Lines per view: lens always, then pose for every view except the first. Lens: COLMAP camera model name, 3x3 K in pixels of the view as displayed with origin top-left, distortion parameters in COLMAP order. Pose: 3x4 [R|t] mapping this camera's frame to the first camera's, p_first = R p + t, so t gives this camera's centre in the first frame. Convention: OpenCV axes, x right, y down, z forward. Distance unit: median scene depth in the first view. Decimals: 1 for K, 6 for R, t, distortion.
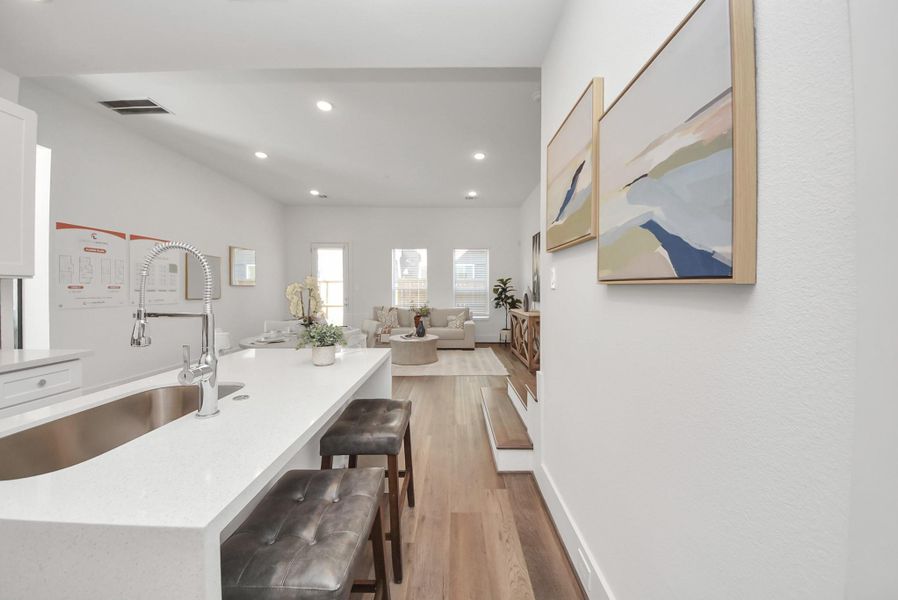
lens RADIAL K [[322.1, 0, 453.3], [0, 322.1, 301.9], [0, 0, 1]] dist [0.019520, -0.015896]
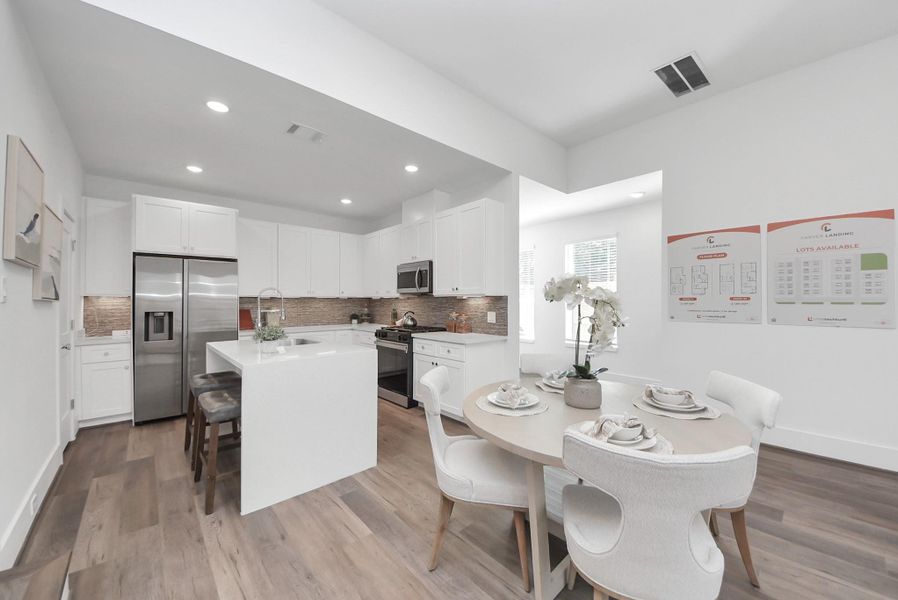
lens RADIAL K [[347.5, 0, 463.0], [0, 347.5, 298.6], [0, 0, 1]] dist [0.023189, -0.016658]
pose [[-0.740712, -0.006023, -0.671796, 0.012109], [-0.024452, 0.999539, 0.017998, -0.043747], [0.671378, 0.029758, -0.740518, 1.167157]]
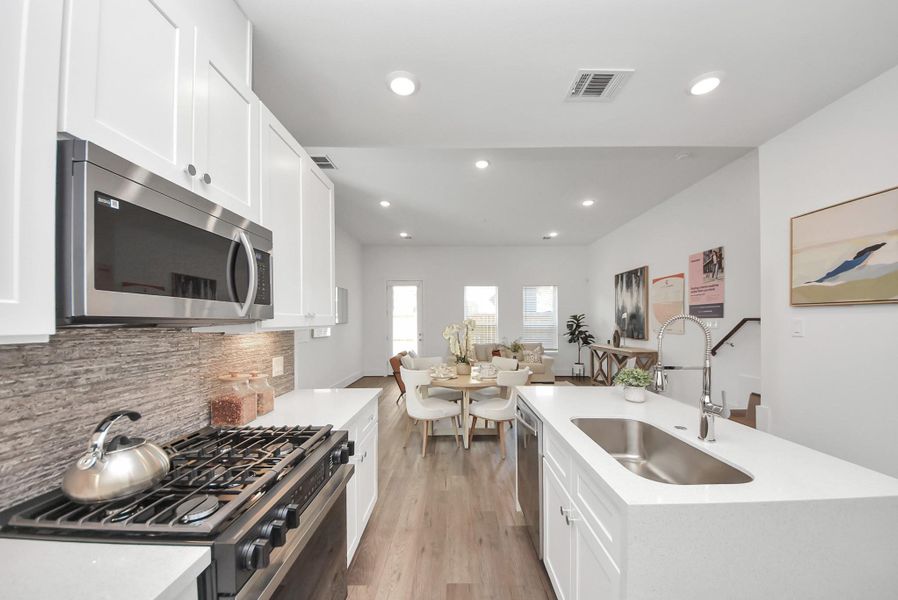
lens RADIAL K [[326.2, 0, 452.1], [0, 326.2, 320.5], [0, 0, 1]] dist [0.027045, -0.016308]
pose [[0.999968, -0.002903, -0.007455, -0.444392], [0.002619, 0.999278, -0.037907, -0.026666], [0.007559, 0.037887, 0.999253, -0.098123]]
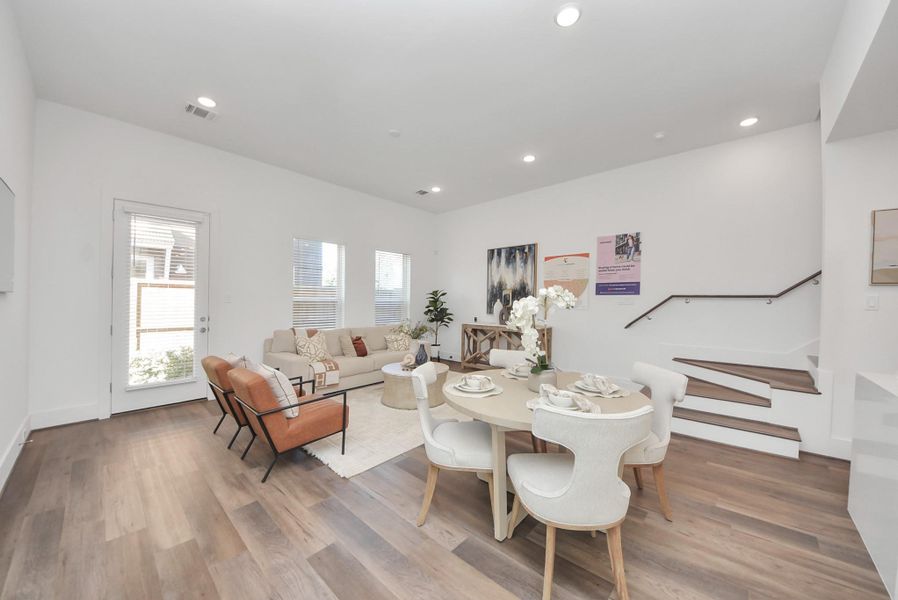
lens RADIAL K [[322.1, 0, 453.3], [0, 322.1, 301.9], [0, 0, 1]] dist [0.019520, -0.015896]
pose [[0.659910, 0.003084, 0.751338, -0.926070], [0.019201, 0.999596, -0.020968, -0.033730], [-0.751099, 0.028264, 0.659584, 0.681731]]
